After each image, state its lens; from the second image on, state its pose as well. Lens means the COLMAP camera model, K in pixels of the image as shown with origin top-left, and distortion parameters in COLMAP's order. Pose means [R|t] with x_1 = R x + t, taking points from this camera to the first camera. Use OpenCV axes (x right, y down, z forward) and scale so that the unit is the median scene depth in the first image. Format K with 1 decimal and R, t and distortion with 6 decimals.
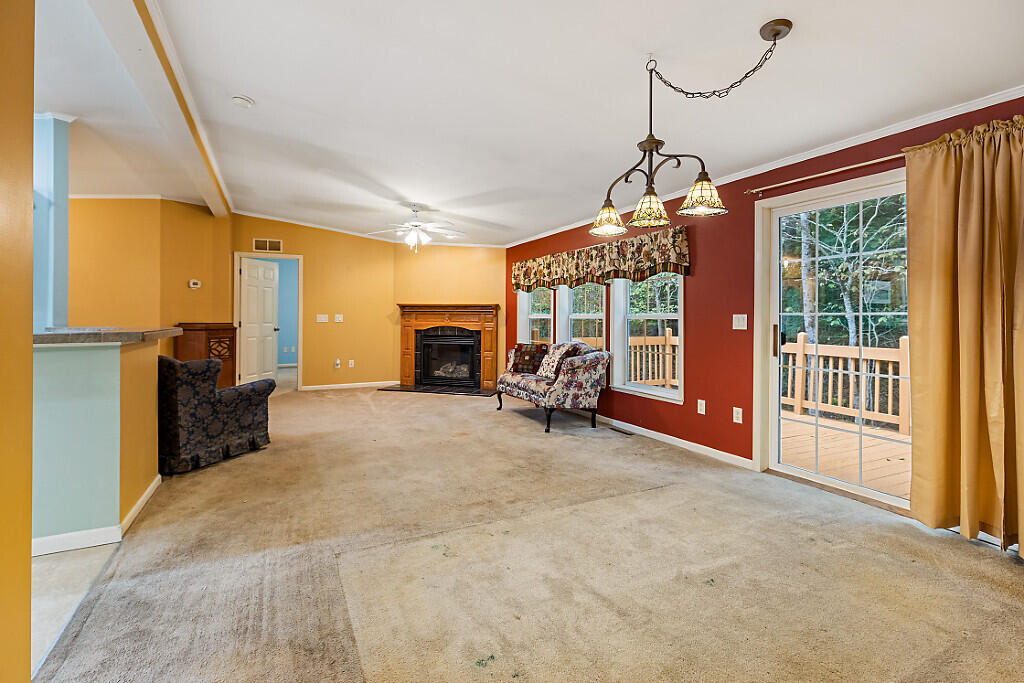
lens RADIAL K [[468.8, 0, 508.5], [0, 468.8, 311.7], [0, 0, 1]] dist [0.000339, -0.000261]
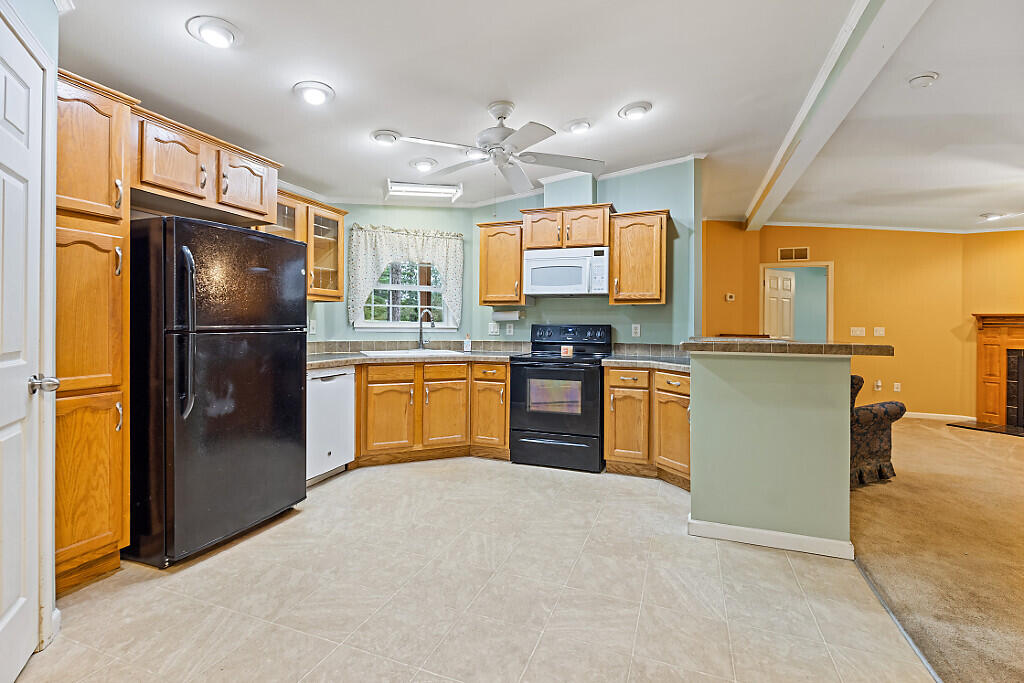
lens RADIAL K [[467.9, 0, 509.7], [0, 467.9, 322.8], [0, 0, 1]] dist [-0.001023, -0.000297]
pose [[0.675462, 0.001184, -0.737394, -0.304277], [-0.002638, 0.999996, -0.000811, 0.000087], [0.737390, 0.002493, 0.675463, -0.094287]]
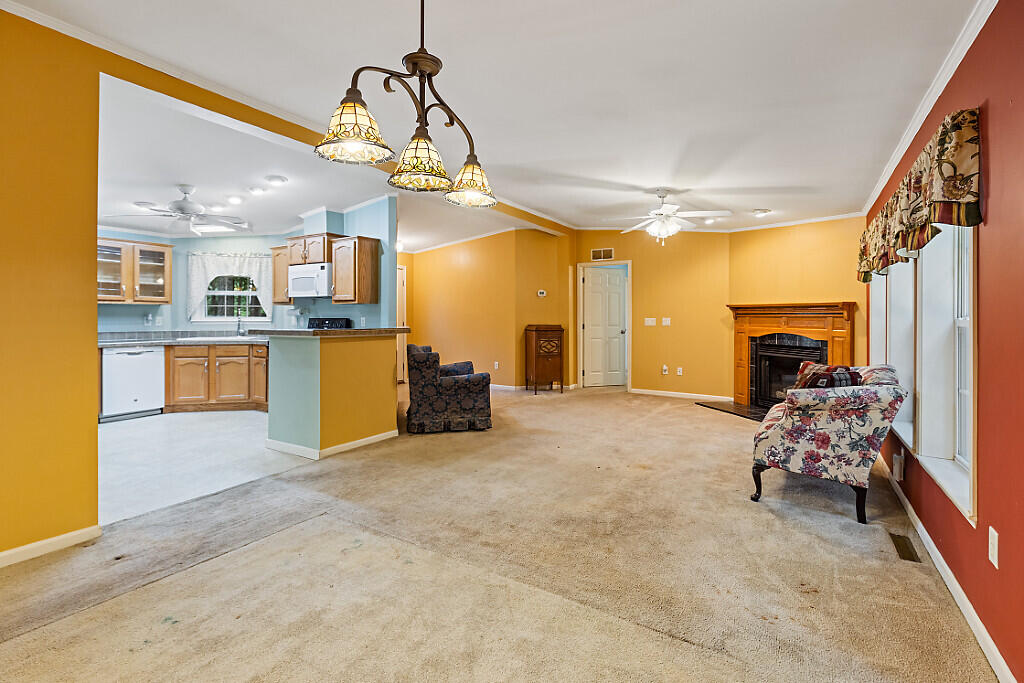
lens RADIAL K [[471.6, 0, 509.5], [0, 471.6, 317.0], [0, 0, 1]] dist [-0.001695, -0.000848]
pose [[0.523158, -0.002848, -0.852231, 0.453878], [0.007183, 0.999974, 0.001067, 0.001578], [0.852206, -0.006680, 0.523164, 0.367148]]
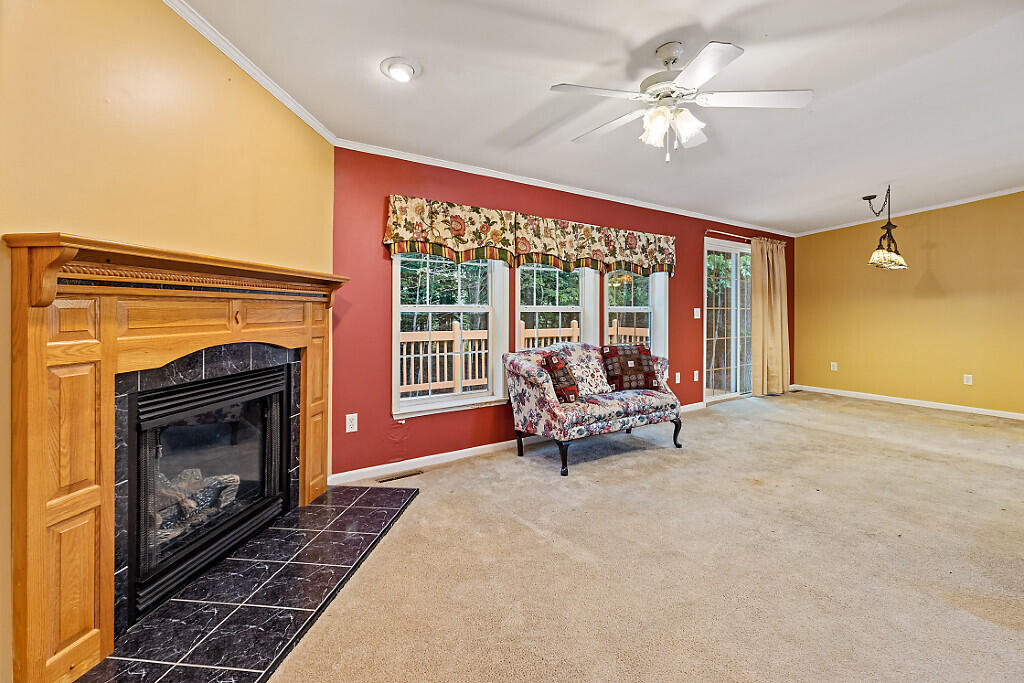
lens RADIAL K [[471.6, 0, 509.5], [0, 471.6, 317.0], [0, 0, 1]] dist [-0.001695, -0.000848]
pose [[-0.156499, -0.020774, 0.987460, -0.699226], [-0.016831, 0.999690, 0.018363, 0.011483], [-0.987535, -0.013746, -0.156800, 1.417759]]
